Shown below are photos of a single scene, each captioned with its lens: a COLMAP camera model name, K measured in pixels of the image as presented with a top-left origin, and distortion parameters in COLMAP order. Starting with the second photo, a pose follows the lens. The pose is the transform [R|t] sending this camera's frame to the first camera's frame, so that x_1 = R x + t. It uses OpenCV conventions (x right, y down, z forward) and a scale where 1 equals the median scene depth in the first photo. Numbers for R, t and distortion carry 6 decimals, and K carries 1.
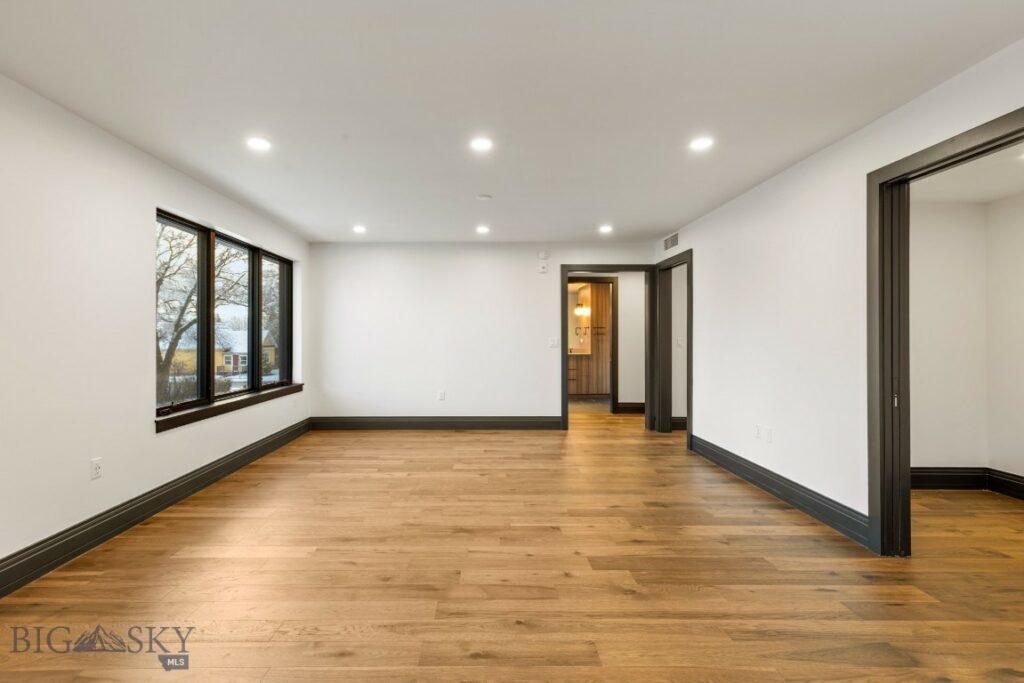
lens RADIAL K [[462.4, 0, 489.1], [0, 462.4, 339.5], [0, 0, 1]] dist [0.006437, 0.000207]
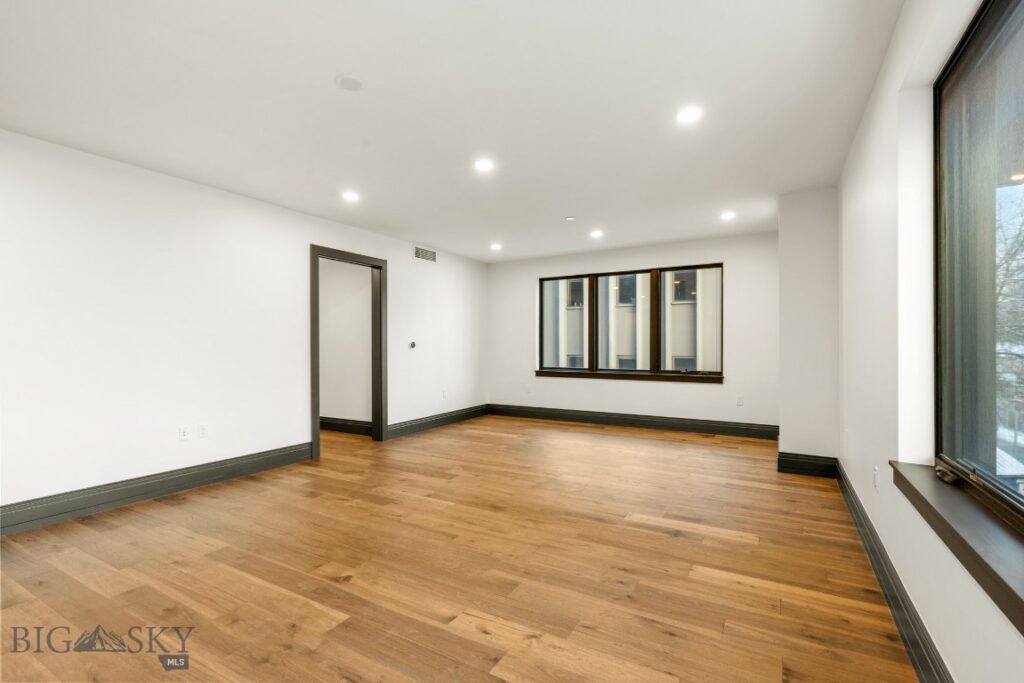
lens RADIAL K [[462.4, 0, 512.0], [0, 462.4, 344.2], [0, 0, 1]] dist [0.006437, 0.000207]
pose [[-0.859049, 0.004752, 0.511871, -0.652773], [0.001259, 0.999974, -0.007170, 0.029653], [-0.511891, -0.005515, -0.859032, 1.924540]]
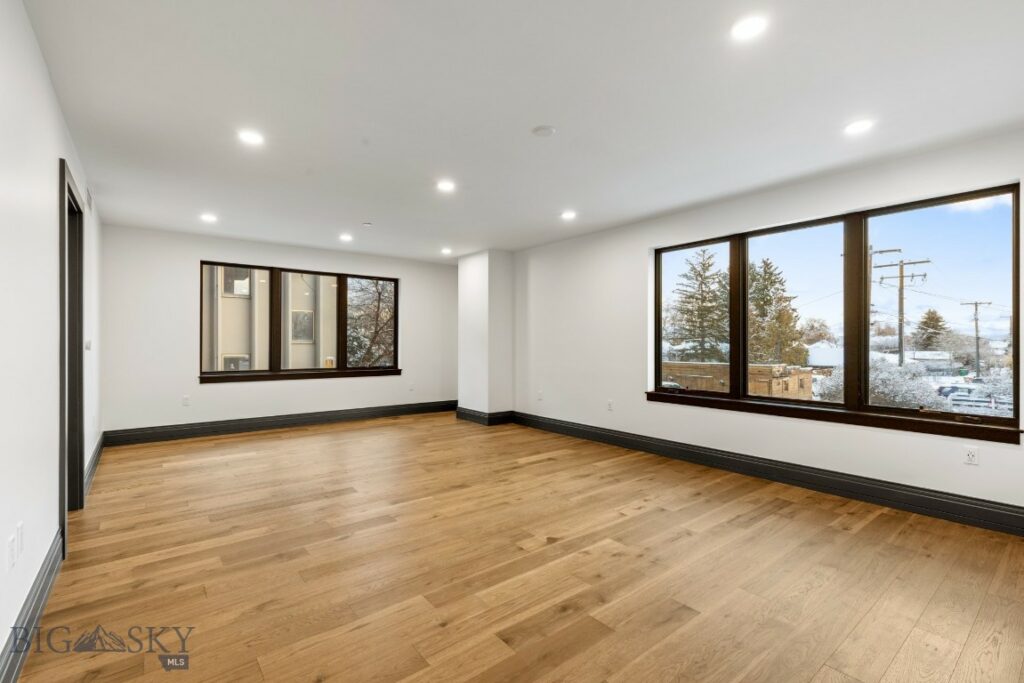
lens RADIAL K [[462.4, 0, 512.4], [0, 462.4, 343.1], [0, 0, 1]] dist [0.006437, 0.000207]
pose [[-0.788056, 0.001578, -0.615601, 0.619729], [0.001887, 0.999998, 0.000148, 0.014559], [0.615600, -0.001045, -0.788058, 2.094822]]
